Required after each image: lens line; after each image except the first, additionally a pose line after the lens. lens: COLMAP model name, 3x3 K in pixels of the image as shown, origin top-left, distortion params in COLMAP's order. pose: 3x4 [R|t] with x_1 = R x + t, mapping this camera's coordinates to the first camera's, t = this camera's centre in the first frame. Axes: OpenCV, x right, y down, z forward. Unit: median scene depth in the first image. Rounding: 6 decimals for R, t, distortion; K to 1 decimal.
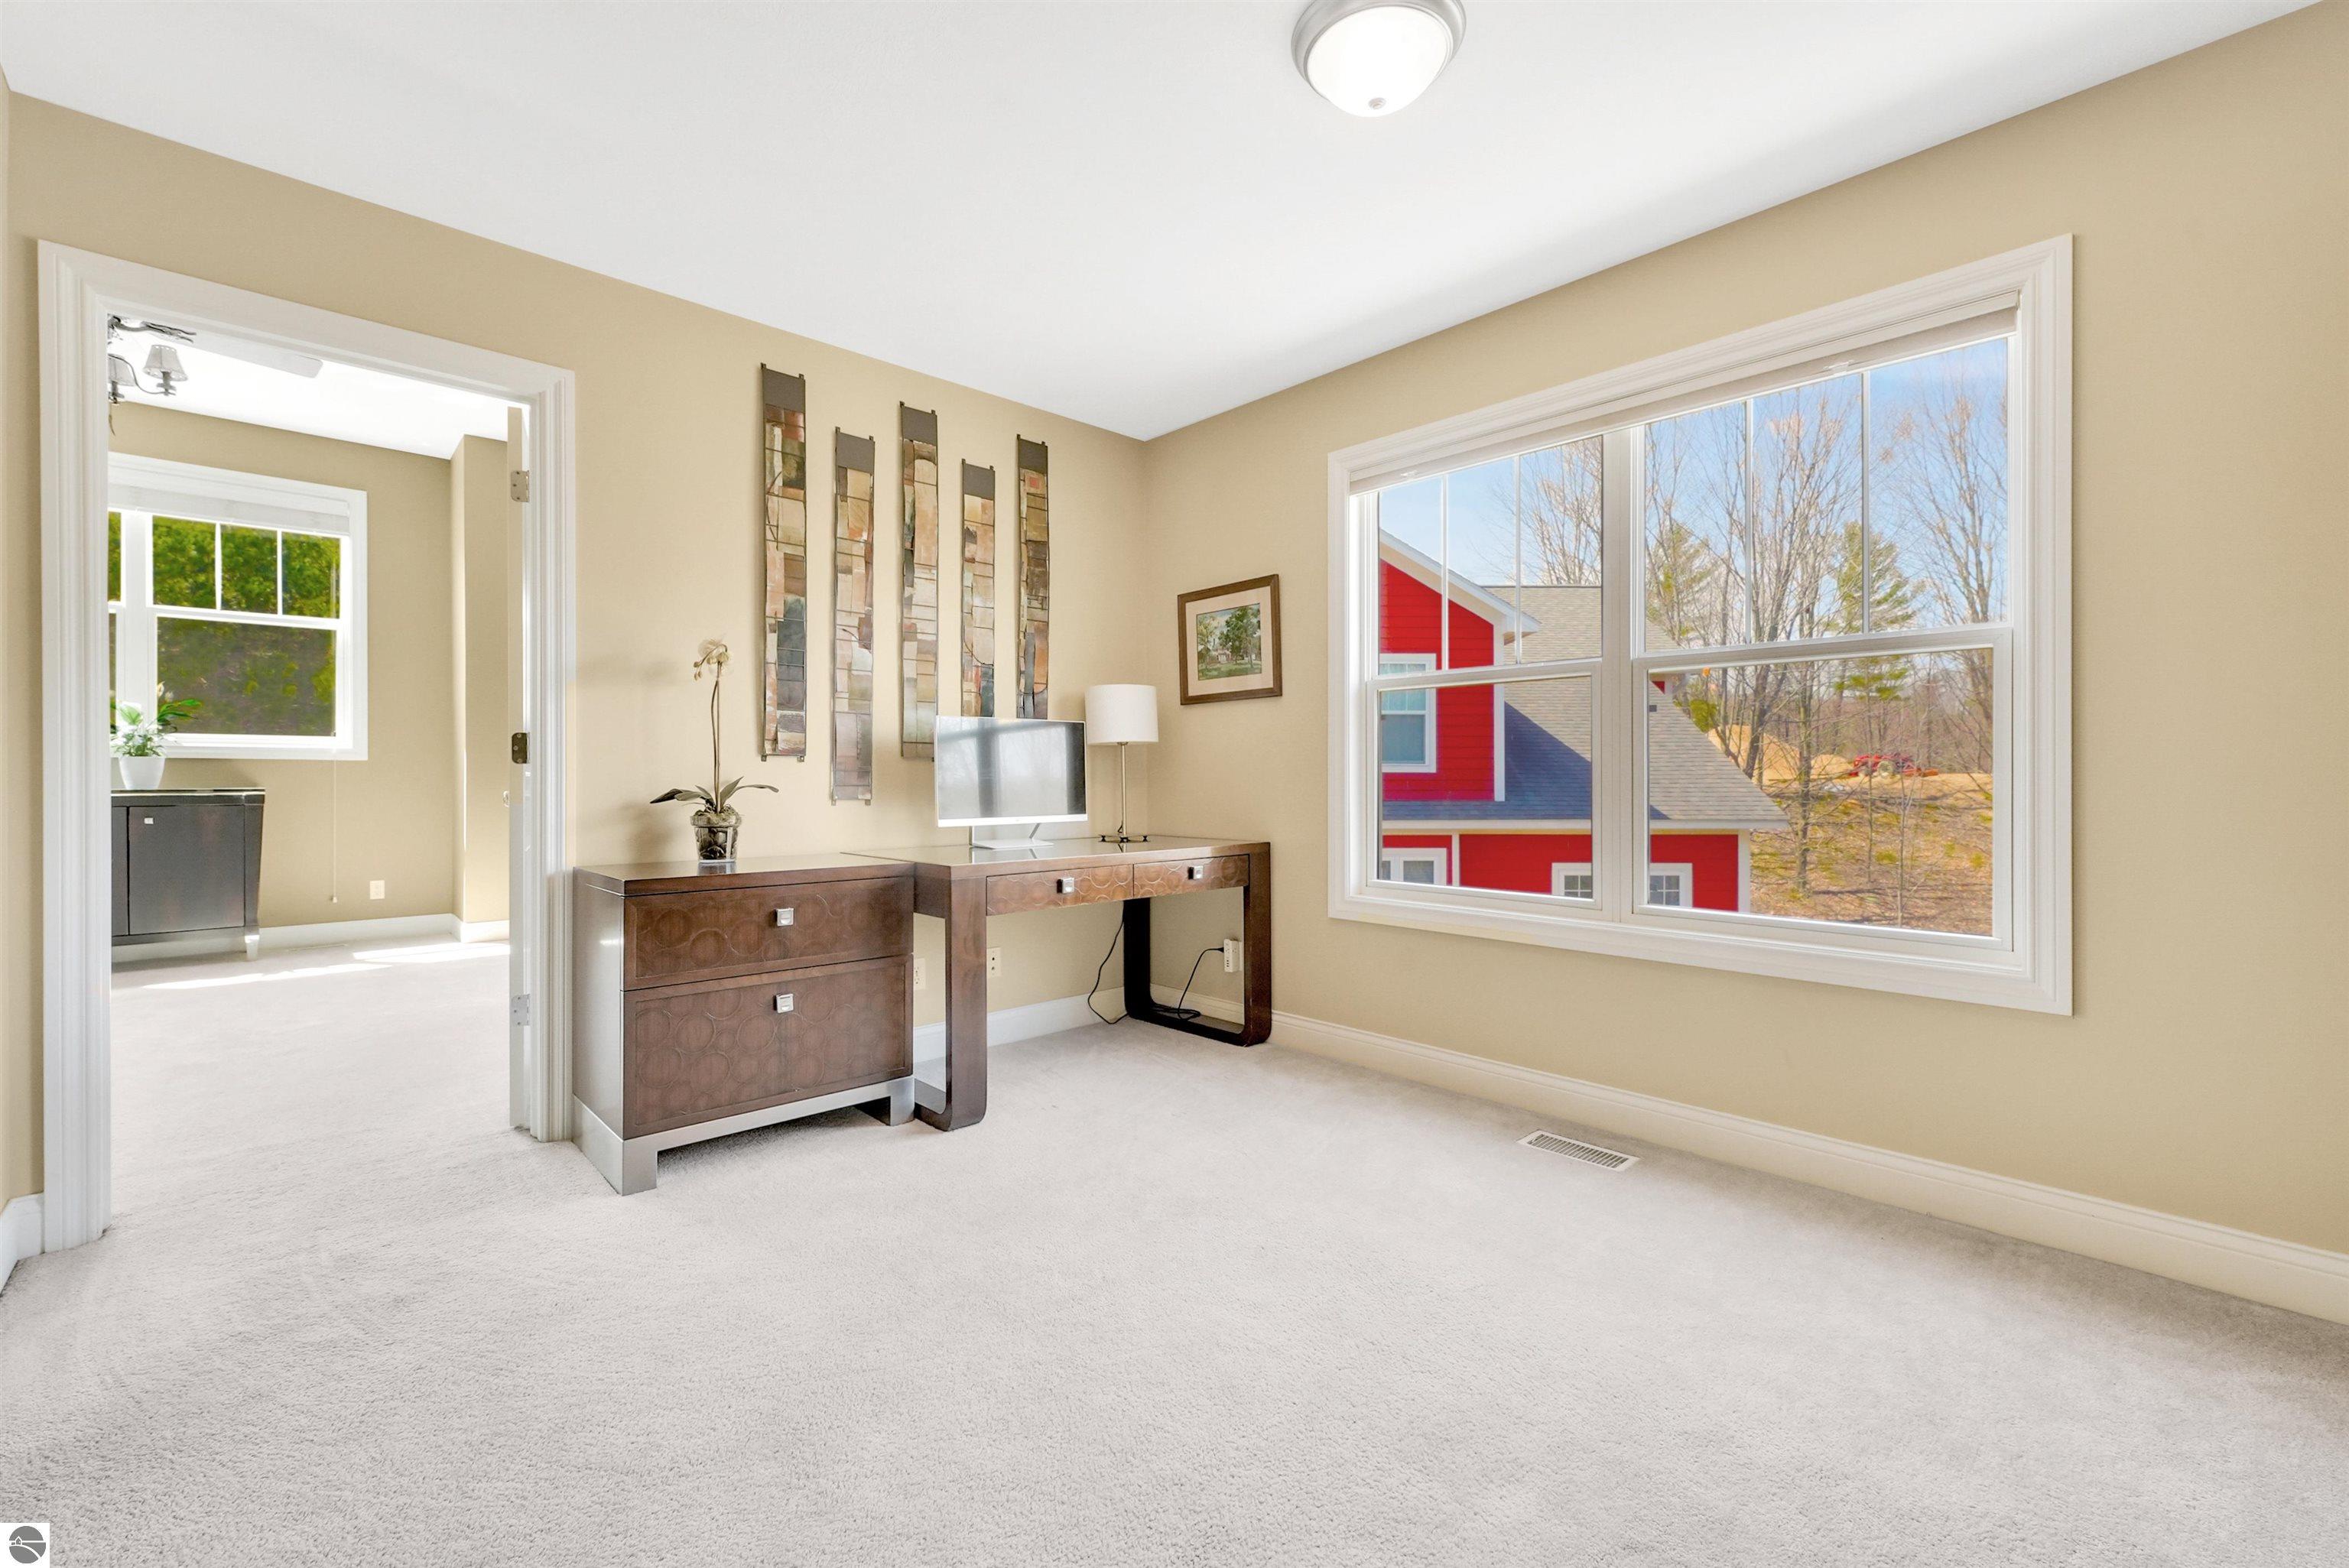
lens RADIAL K [[990.2, 0, 1174.5], [0, 990.2, 784.0], [0, 0, 1]] dist [-0.000170, 0.000141]
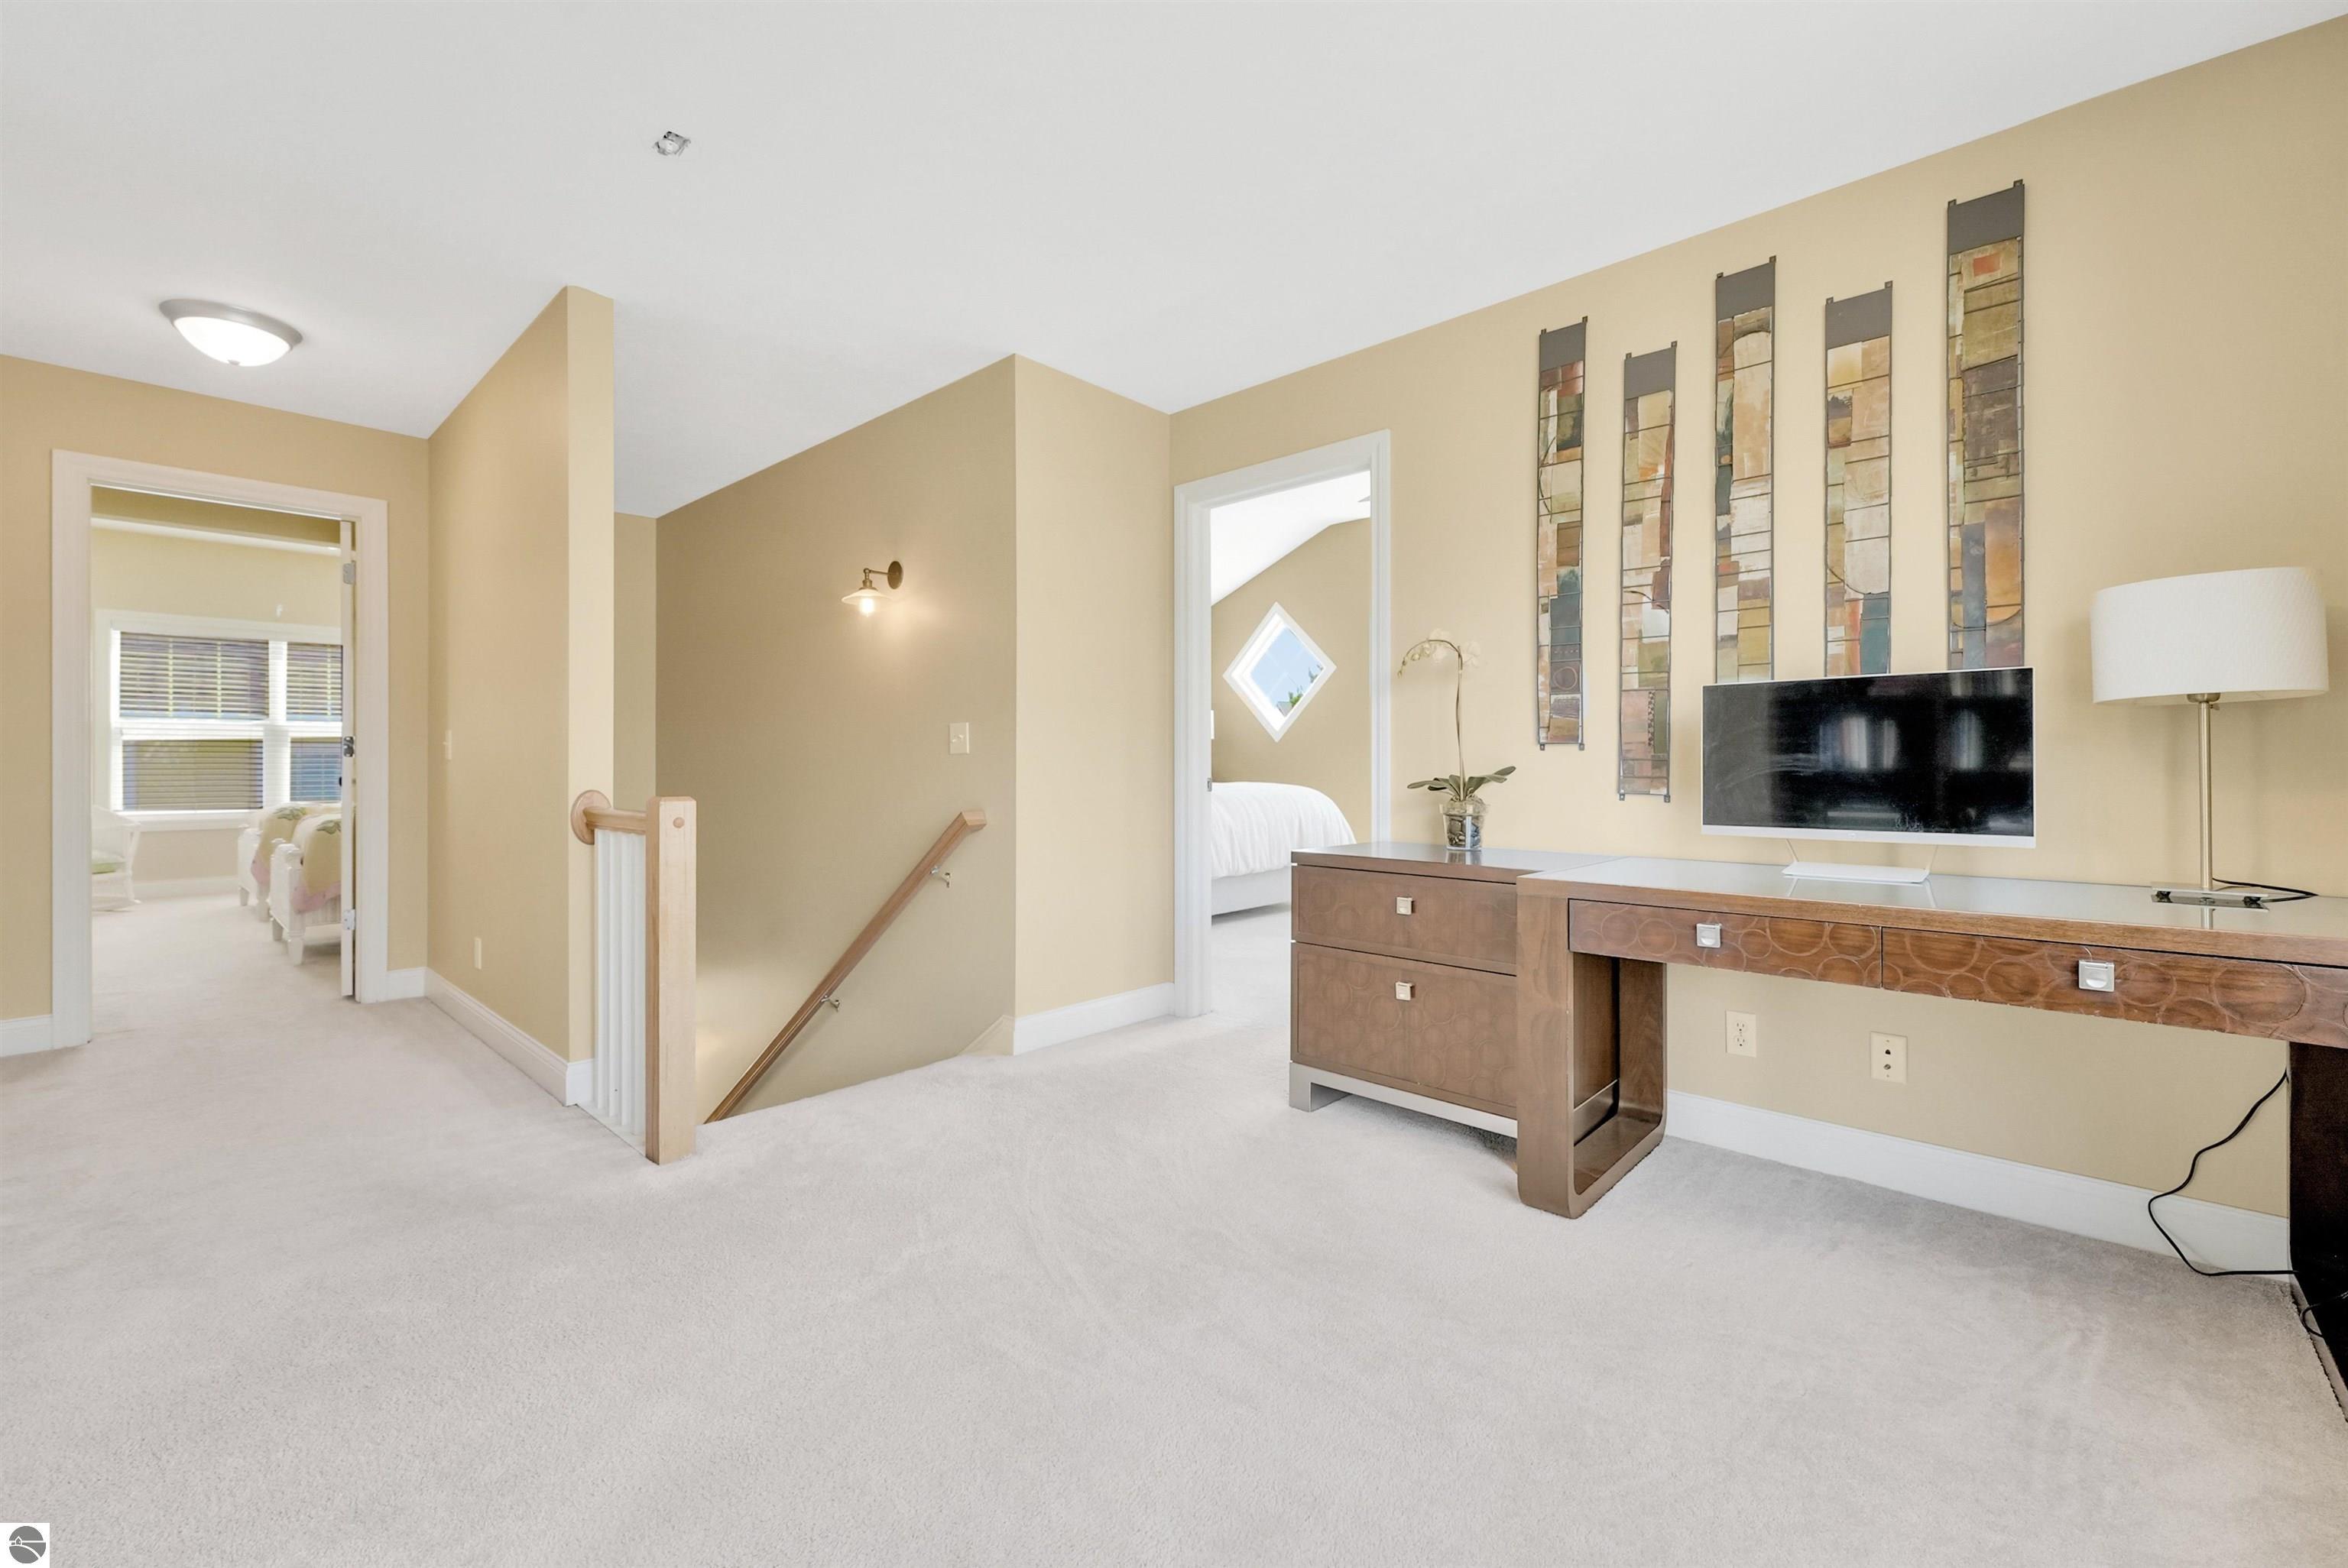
lens RADIAL K [[956.9, 0, 1176.7], [0, 956.9, 773.1], [0, 0, 1]] dist [0.000784, -0.000121]
pose [[0.073884, 0.005656, -0.997251, 0.447541], [-0.011409, 0.999923, 0.004826, -0.001670], [0.997202, 0.011021, 0.073943, 0.557323]]
